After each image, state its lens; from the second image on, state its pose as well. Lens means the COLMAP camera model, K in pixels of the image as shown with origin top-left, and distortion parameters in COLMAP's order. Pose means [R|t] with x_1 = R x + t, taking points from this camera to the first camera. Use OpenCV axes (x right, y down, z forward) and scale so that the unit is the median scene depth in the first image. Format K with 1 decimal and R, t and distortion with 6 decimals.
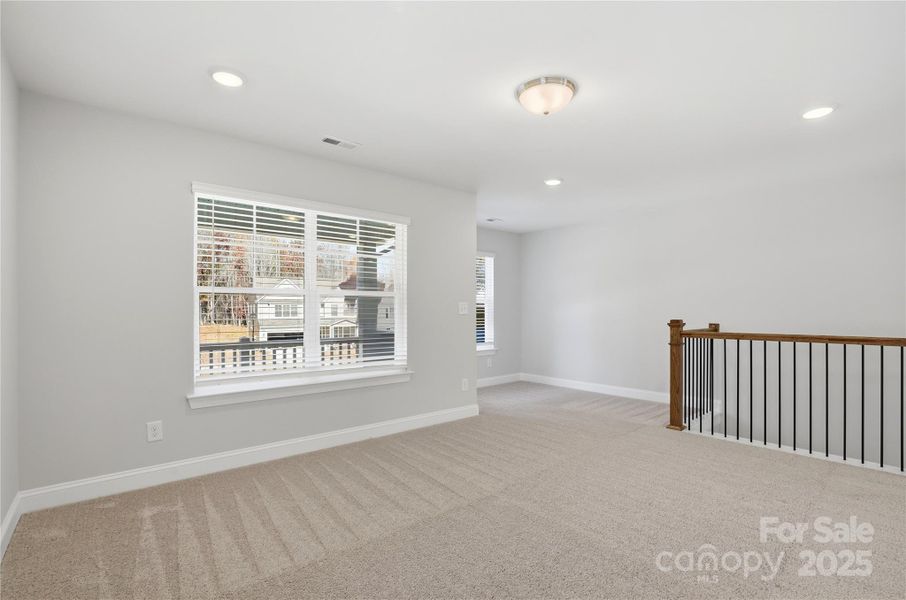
lens RADIAL K [[428.3, 0, 459.8], [0, 428.3, 307.3], [0, 0, 1]] dist [-0.031379, 0.000303]
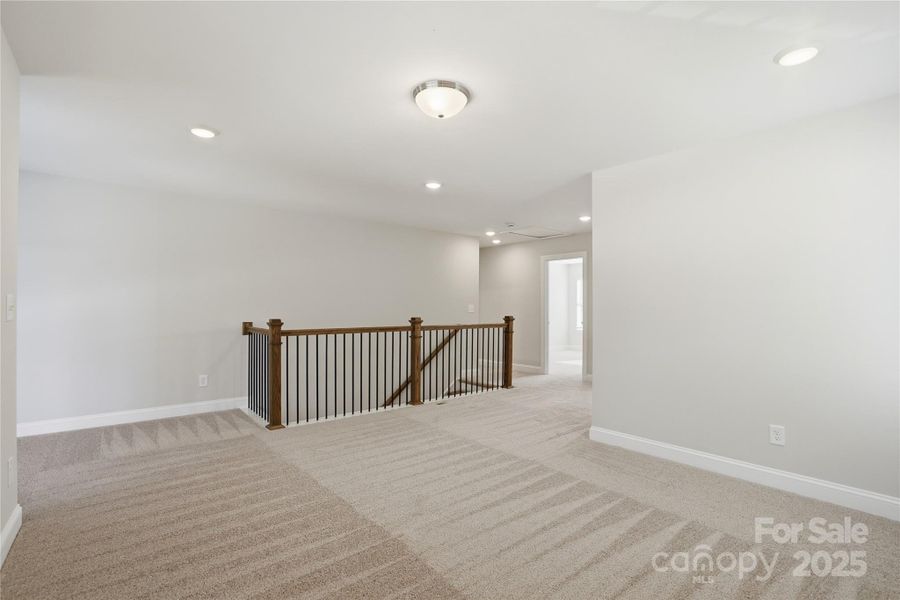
lens RADIAL K [[424.5, 0, 451.4], [0, 424.5, 301.8], [0, 0, 1]] dist [-0.065494, 0.027928]
pose [[0.006589, 0.019286, 0.999792, -0.486145], [-0.006735, 0.999792, -0.019242, 0.005051], [-0.999956, -0.006607, 0.006717, 0.594199]]
